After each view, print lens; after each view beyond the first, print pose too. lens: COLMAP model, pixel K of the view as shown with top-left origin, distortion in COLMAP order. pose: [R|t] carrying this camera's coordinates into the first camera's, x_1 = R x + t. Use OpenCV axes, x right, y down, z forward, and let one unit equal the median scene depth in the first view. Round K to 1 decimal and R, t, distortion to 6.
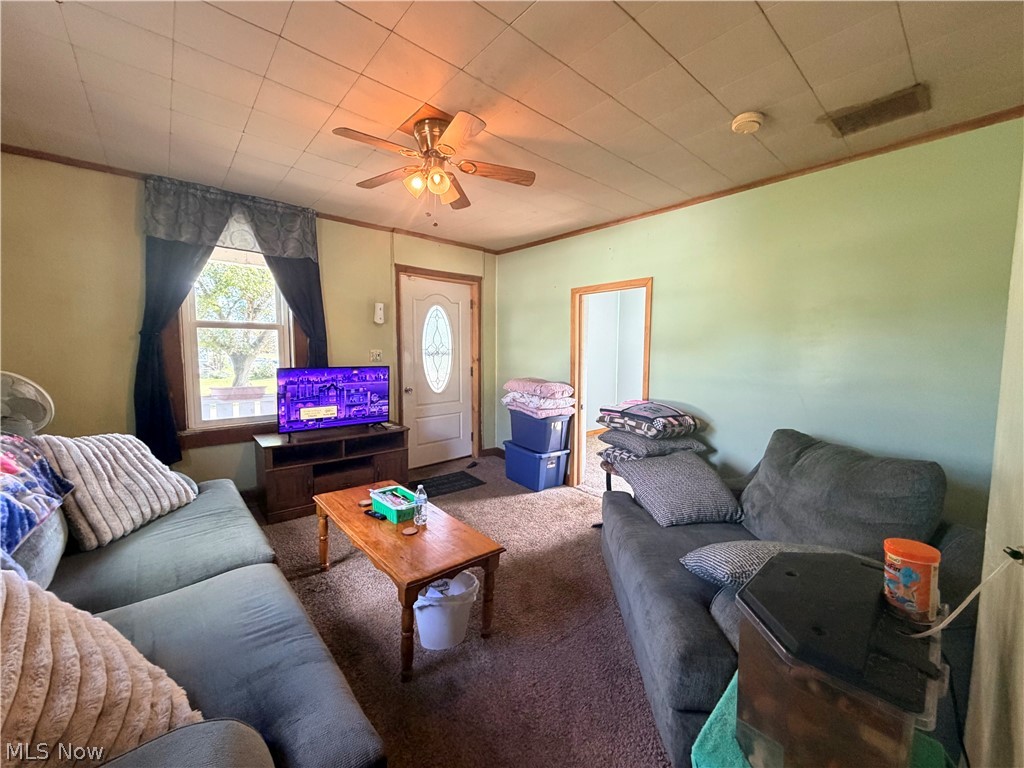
lens RADIAL K [[407.5, 0, 509.4], [0, 407.5, 383.7], [0, 0, 1]] dist [-0.002112, -0.000111]
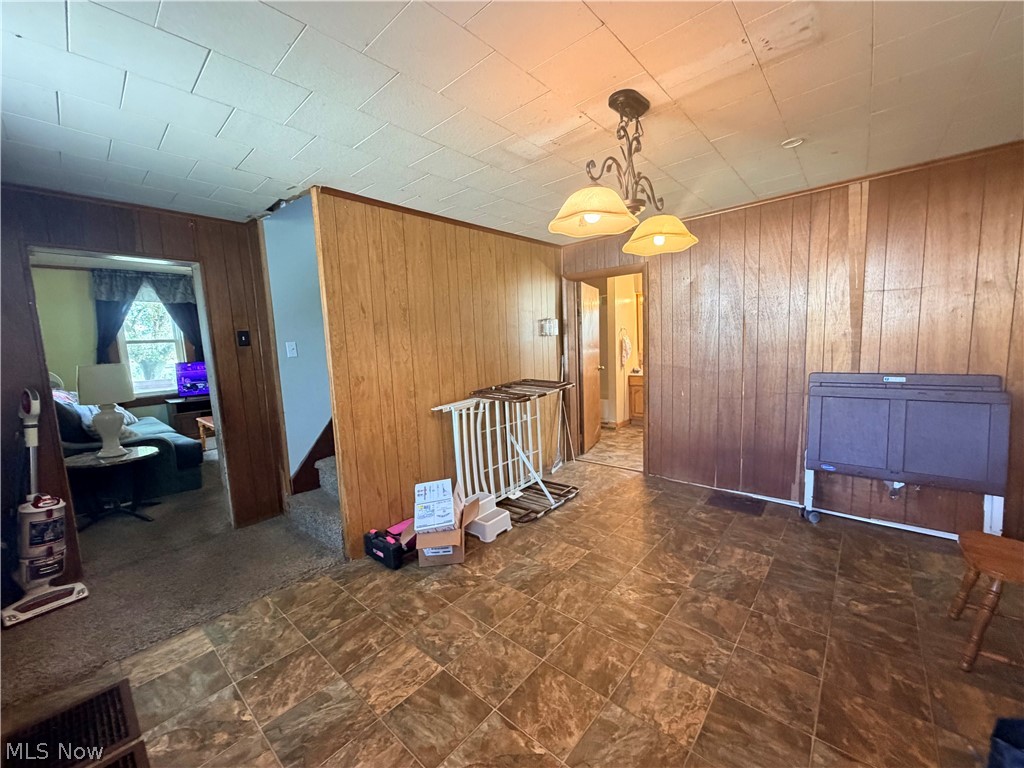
lens RADIAL K [[407.5, 0, 509.4], [0, 407.5, 383.7], [0, 0, 1]] dist [-0.002112, -0.000111]
pose [[0.988085, -0.069766, 0.137190, 0.695743], [0.066217, 0.997346, 0.030270, 0.101781], [-0.138937, -0.020825, 0.990082, -1.090325]]
